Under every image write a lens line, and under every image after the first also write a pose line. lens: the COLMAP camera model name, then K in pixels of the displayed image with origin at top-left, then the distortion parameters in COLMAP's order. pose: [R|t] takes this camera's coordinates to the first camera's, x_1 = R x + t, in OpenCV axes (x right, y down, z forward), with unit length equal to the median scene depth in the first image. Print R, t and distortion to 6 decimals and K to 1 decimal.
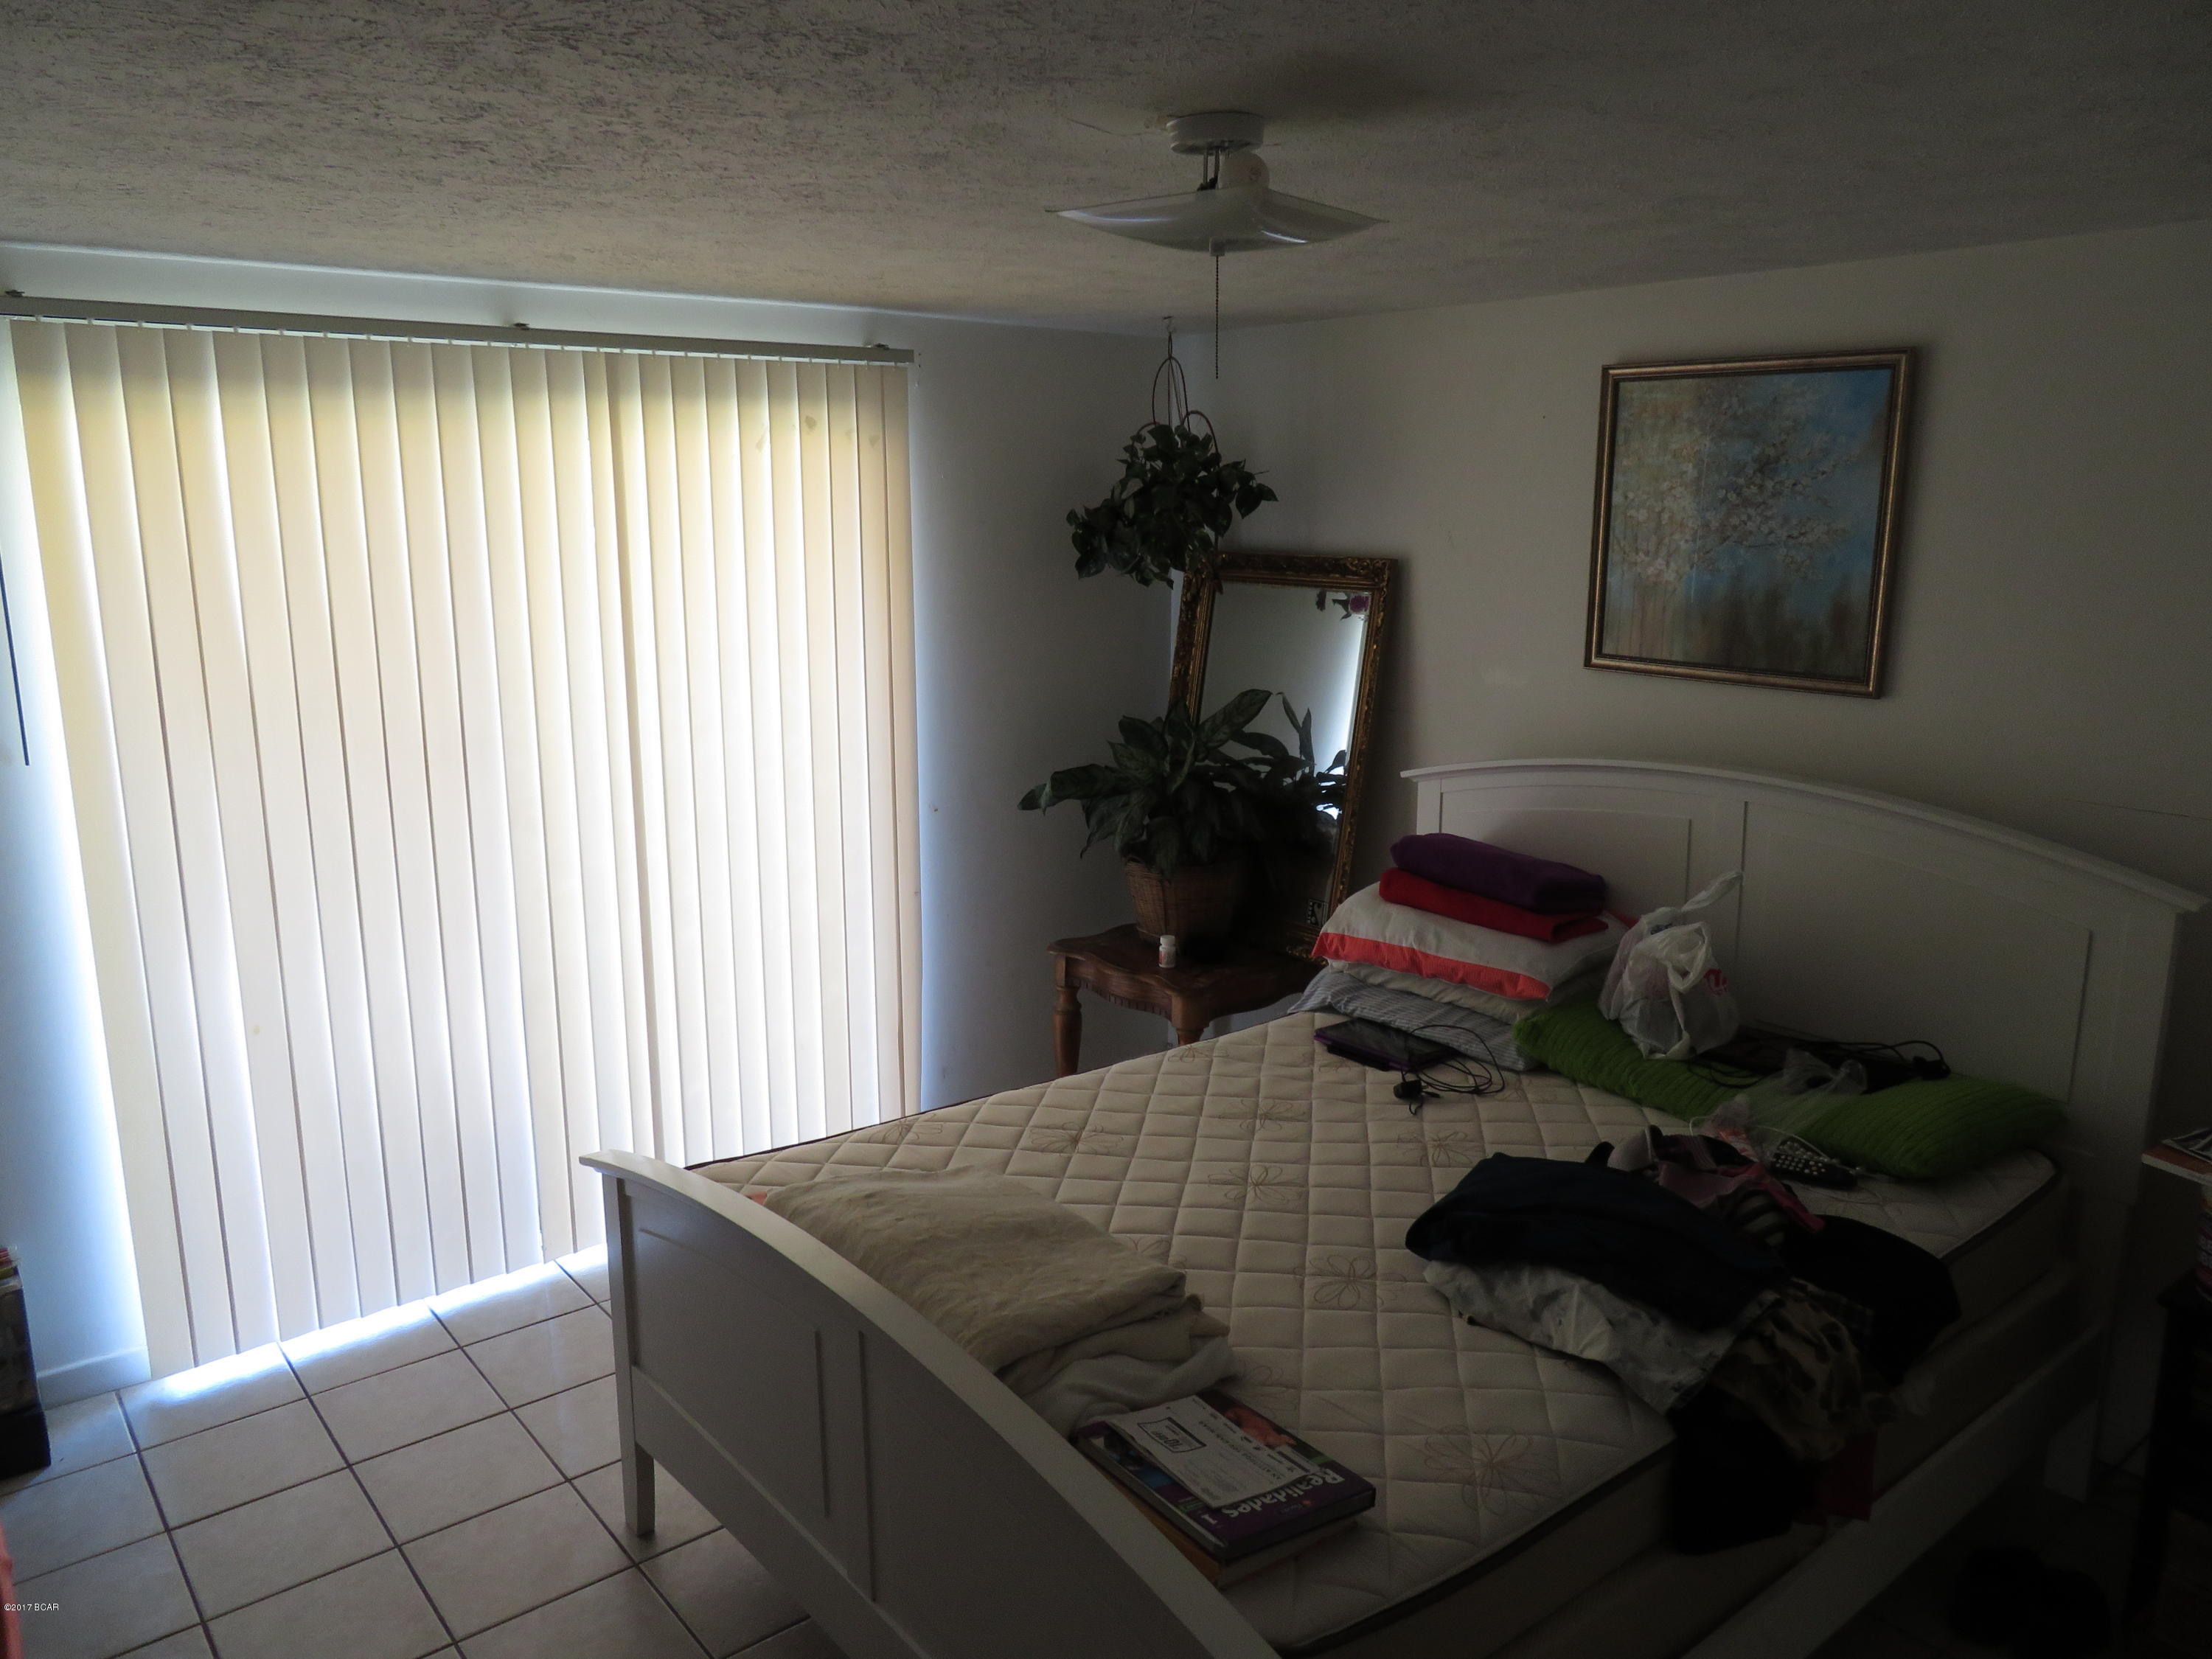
lens RADIAL K [[1572.8, 0, 1106.0], [0, 1572.8, 829.5], [0, 0, 1]] dist [-0.008164, -0.005402]
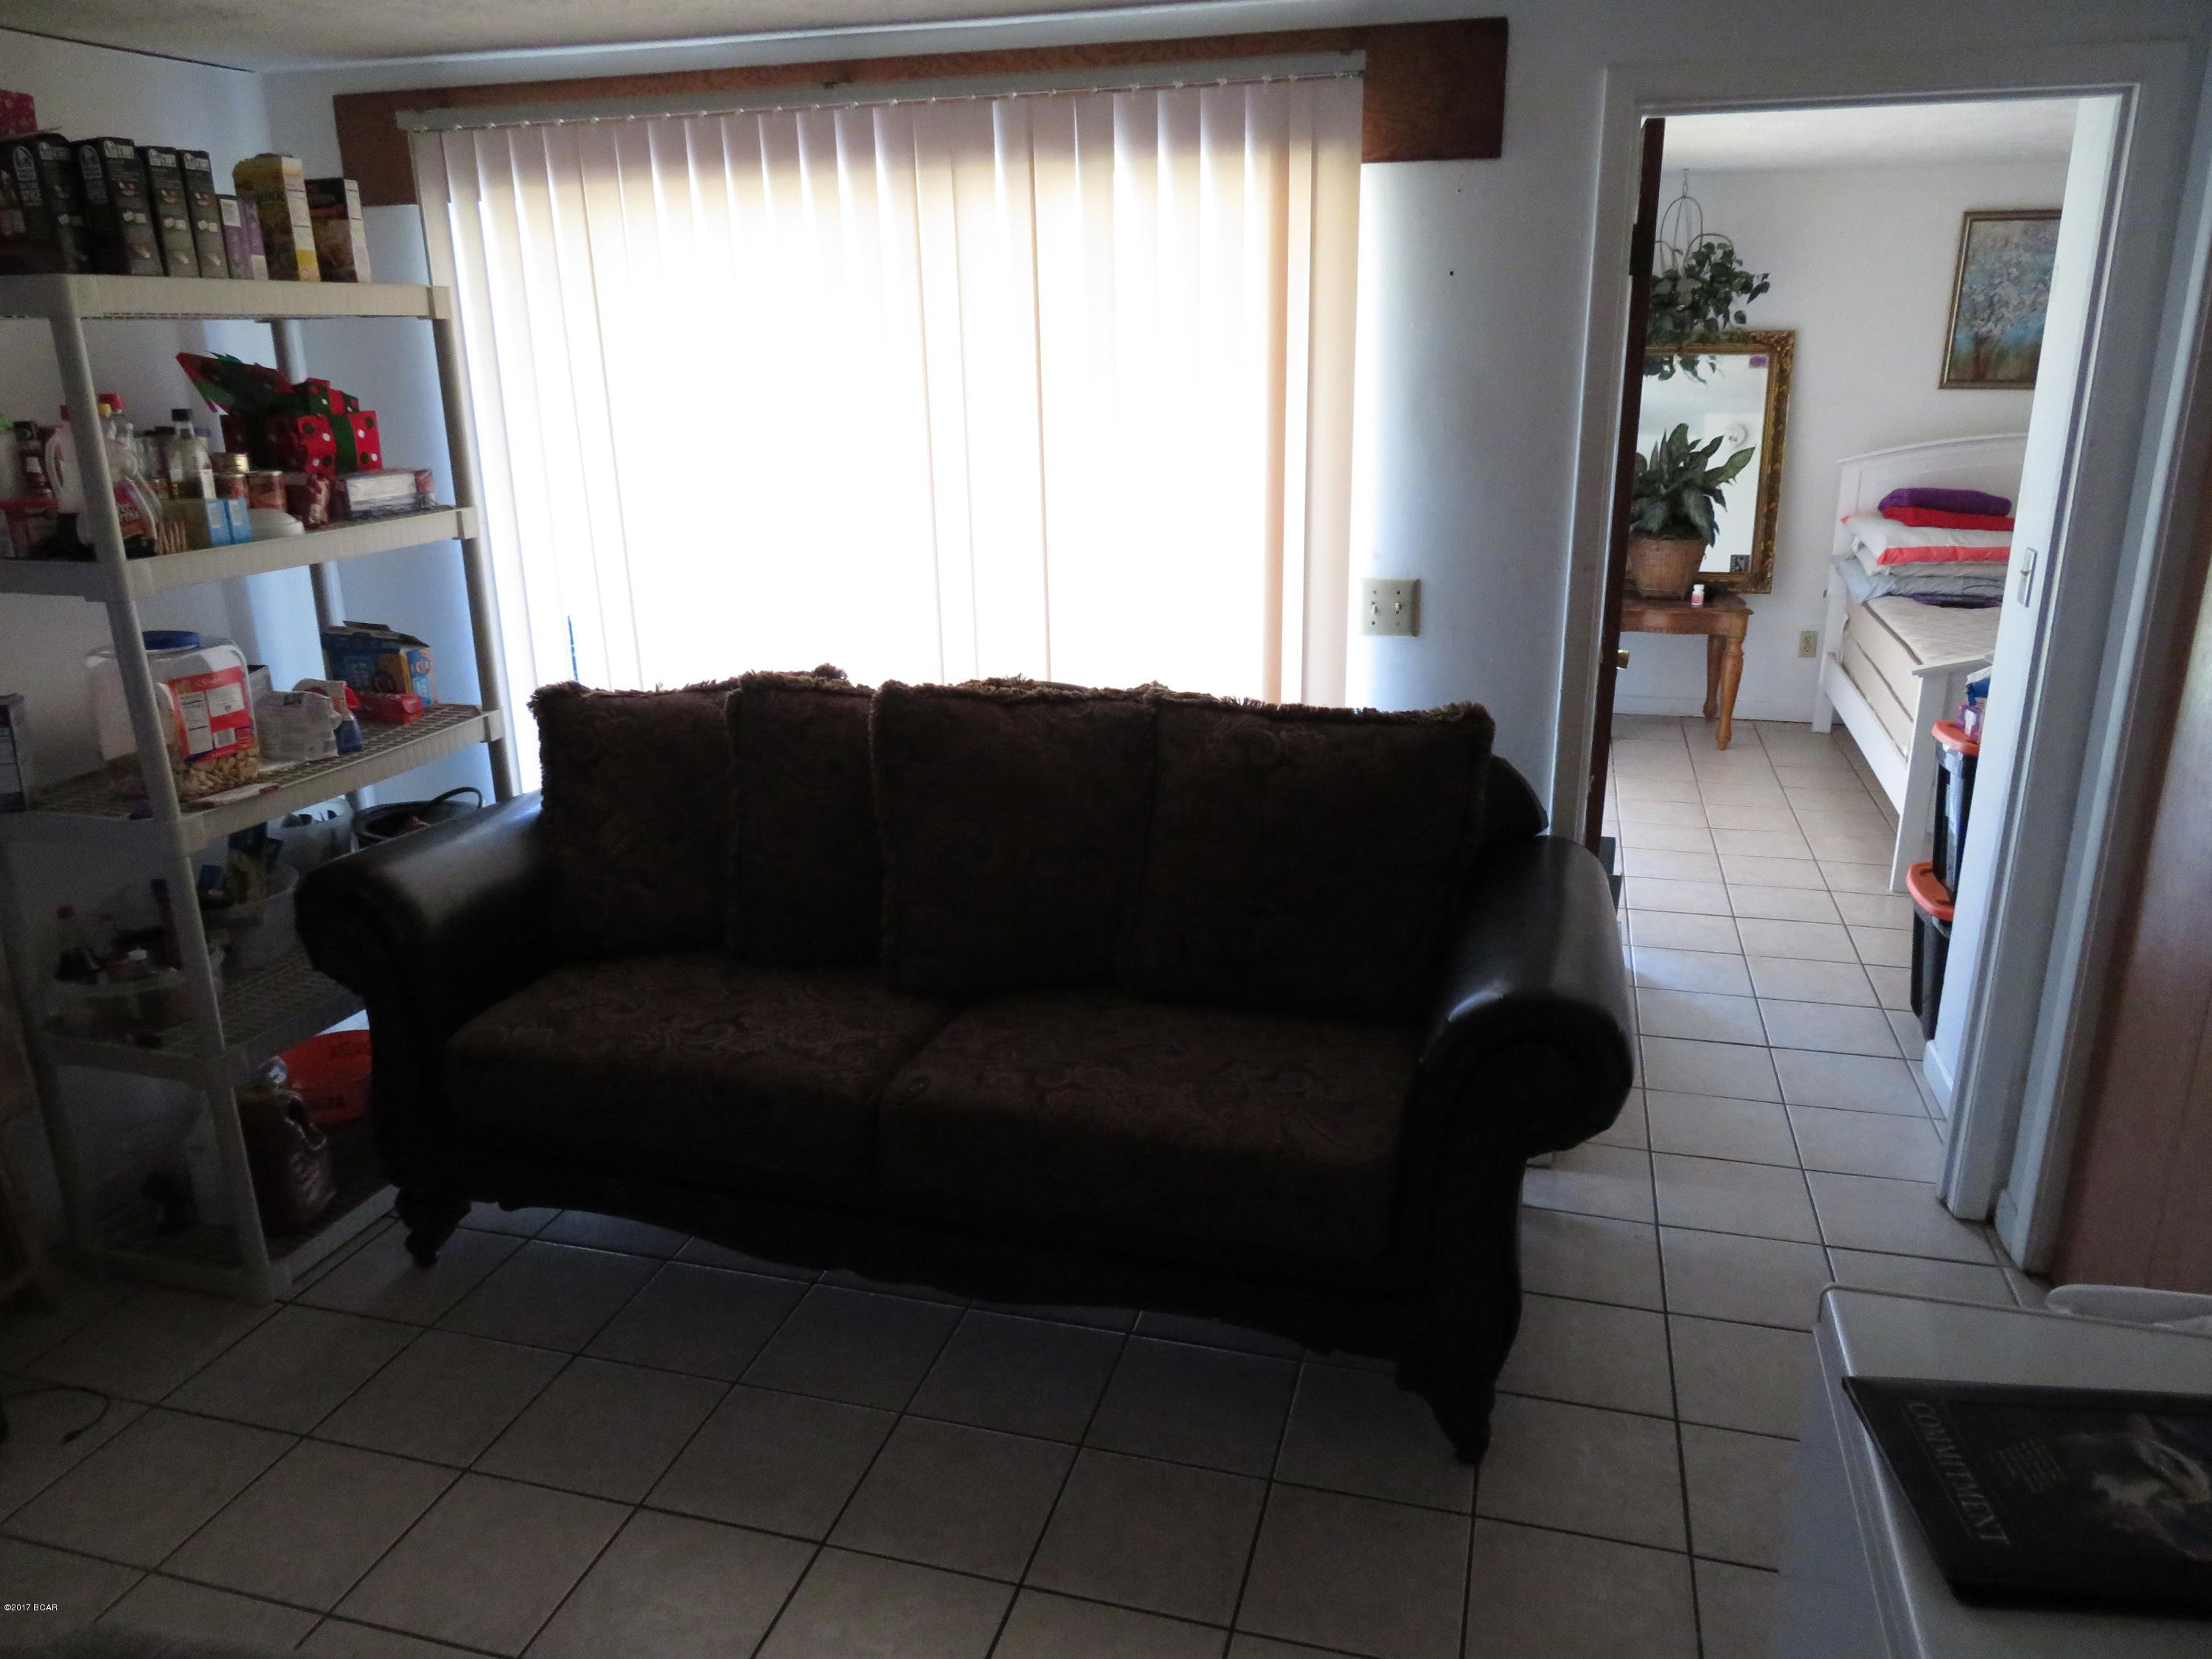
lens RADIAL K [[1572.8, 0, 1106.0], [0, 1572.8, 829.5], [0, 0, 1]] dist [-0.008164, -0.005402]
pose [[0.814805, -0.178320, 0.551629, -1.562677], [0.129003, 0.983432, 0.127355, 0.039942], [-0.565199, -0.032608, 0.824310, 0.072301]]
